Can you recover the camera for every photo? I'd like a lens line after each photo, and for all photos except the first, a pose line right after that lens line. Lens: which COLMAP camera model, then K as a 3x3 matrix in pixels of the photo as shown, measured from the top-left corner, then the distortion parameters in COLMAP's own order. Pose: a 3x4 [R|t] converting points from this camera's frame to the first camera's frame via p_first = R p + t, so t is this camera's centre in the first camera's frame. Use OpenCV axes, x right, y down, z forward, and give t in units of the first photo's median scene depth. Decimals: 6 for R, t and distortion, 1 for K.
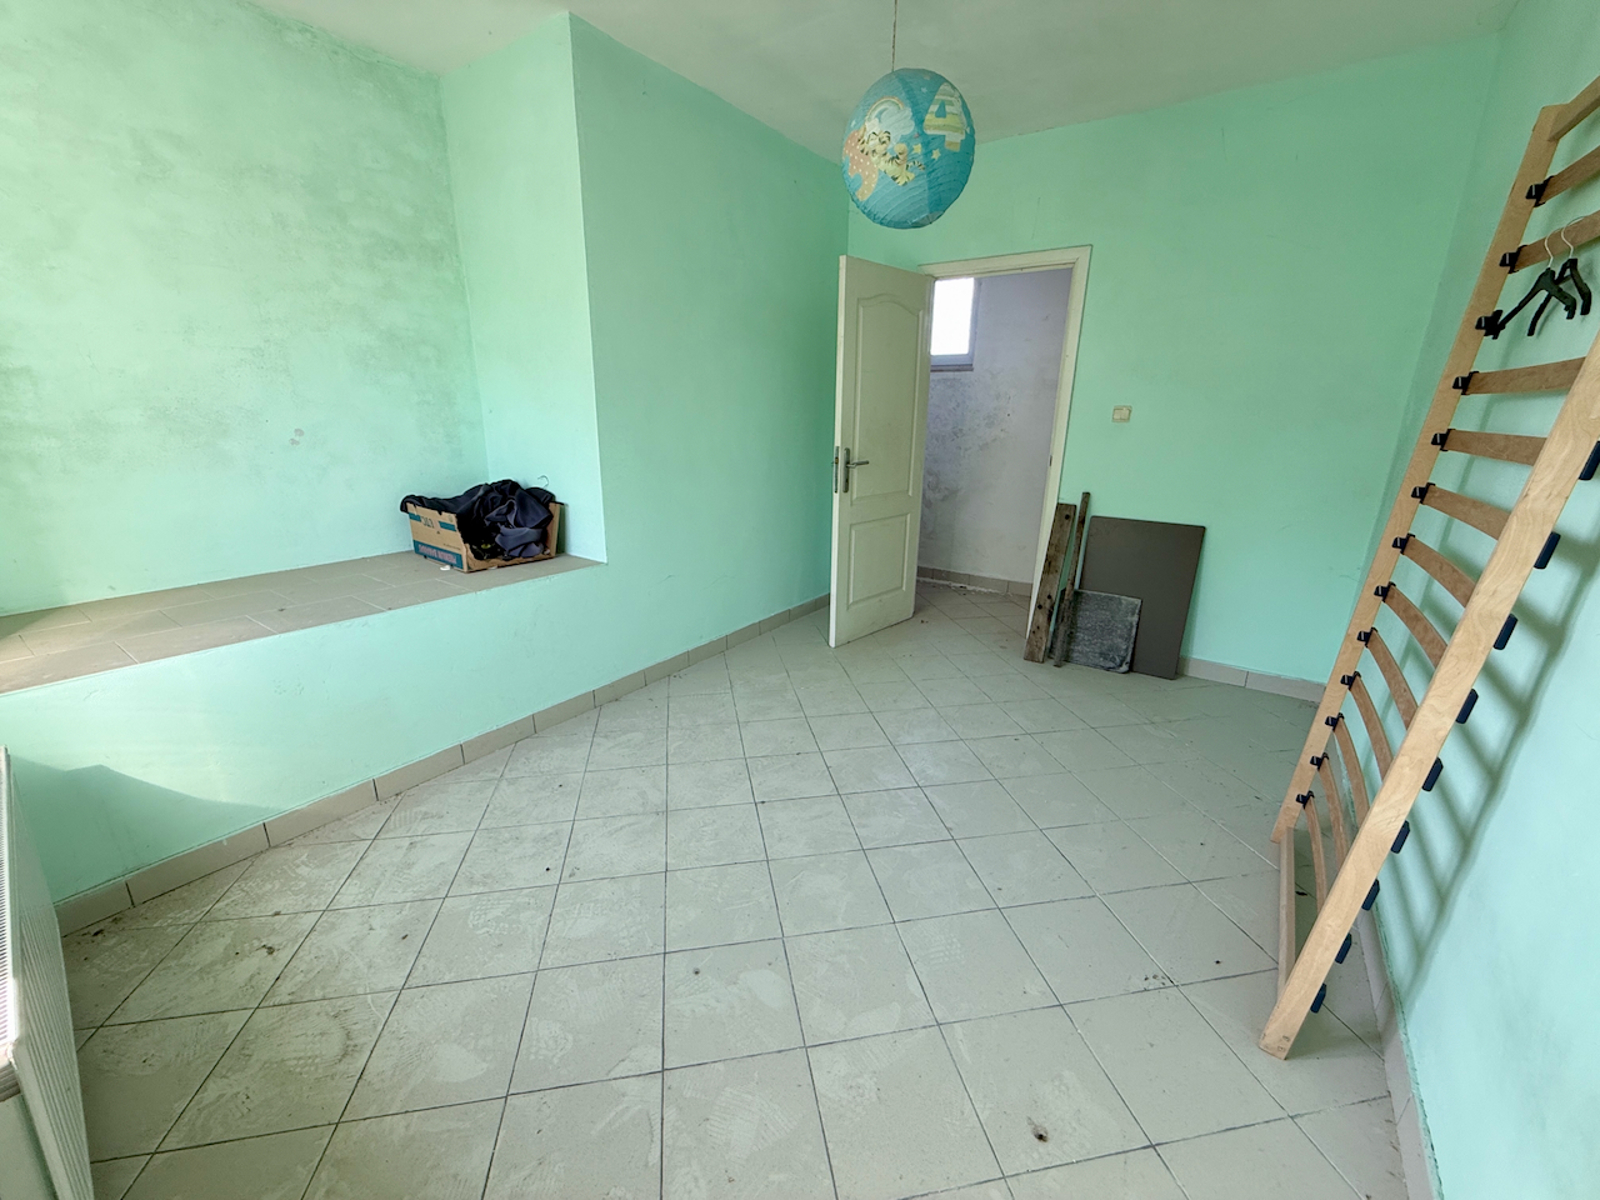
lens RADIAL K [[638.9, 0, 792.5], [0, 638.9, 602.0], [0, 0, 1]] dist [-0.001070, 0.000364]
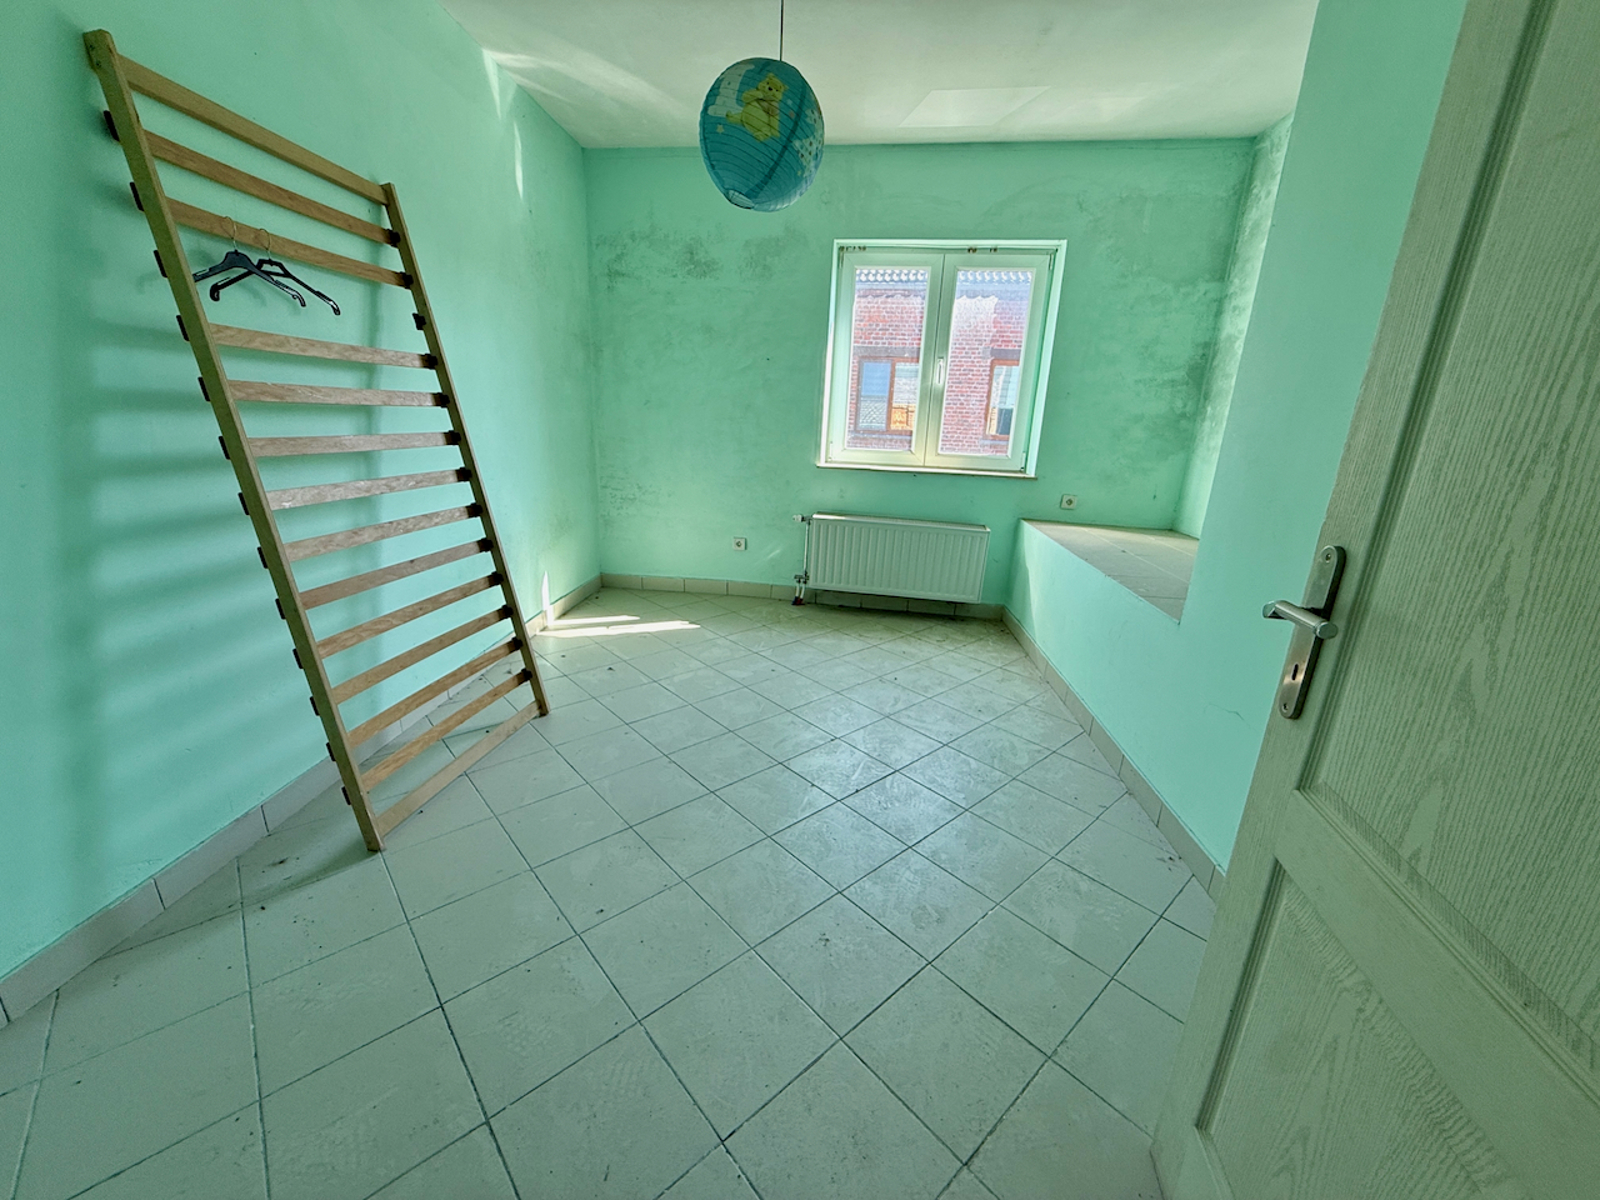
lens RADIAL K [[638.9, 0, 791.9], [0, 638.9, 597.4], [0, 0, 1]] dist [-0.001070, 0.000364]
pose [[-0.852891, 0.102228, -0.511983, 0.639385], [-0.201534, 0.840171, 0.503484, -0.511101], [0.481623, 0.532599, -0.695972, 1.809485]]
